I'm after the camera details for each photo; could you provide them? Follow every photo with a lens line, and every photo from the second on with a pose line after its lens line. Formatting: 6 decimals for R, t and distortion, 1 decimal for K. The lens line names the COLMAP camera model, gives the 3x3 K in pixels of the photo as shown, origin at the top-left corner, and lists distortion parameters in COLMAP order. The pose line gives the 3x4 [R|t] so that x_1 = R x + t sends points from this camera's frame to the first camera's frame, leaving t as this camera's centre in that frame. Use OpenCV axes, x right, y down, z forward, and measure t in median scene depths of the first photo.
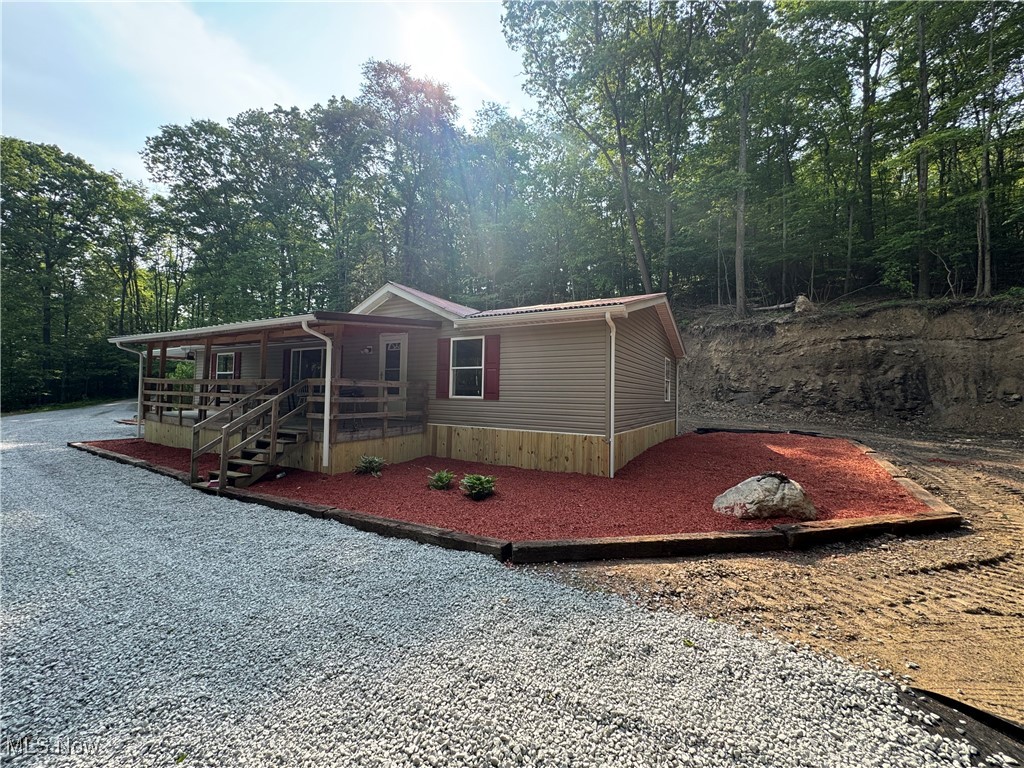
lens RADIAL K [[411.8, 0, 512.0], [0, 411.8, 384.0], [0, 0, 1]] dist [0.000688, -0.000203]
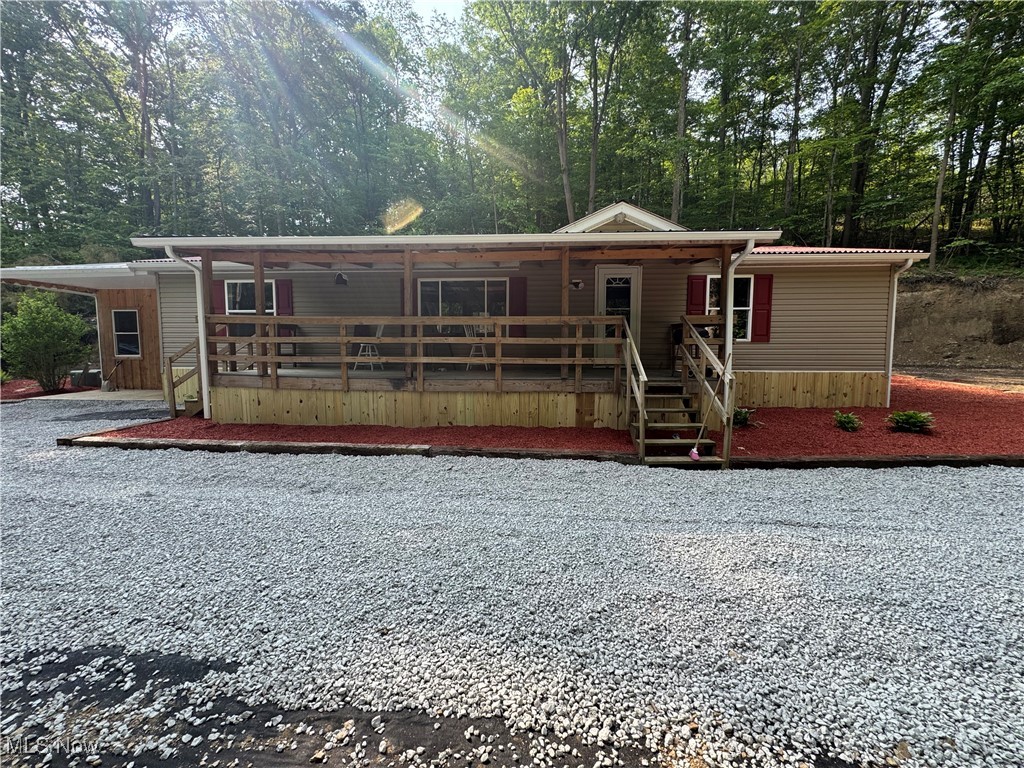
lens RADIAL K [[411.8, 0, 512.0], [0, 411.8, 384.0], [0, 0, 1]] dist [0.000688, -0.000203]
pose [[0.899976, -0.048379, 0.433247, -1.021535], [-0.000585, 0.993688, 0.112178, 0.028200], [-0.435940, -0.101211, 0.894267, 0.373469]]
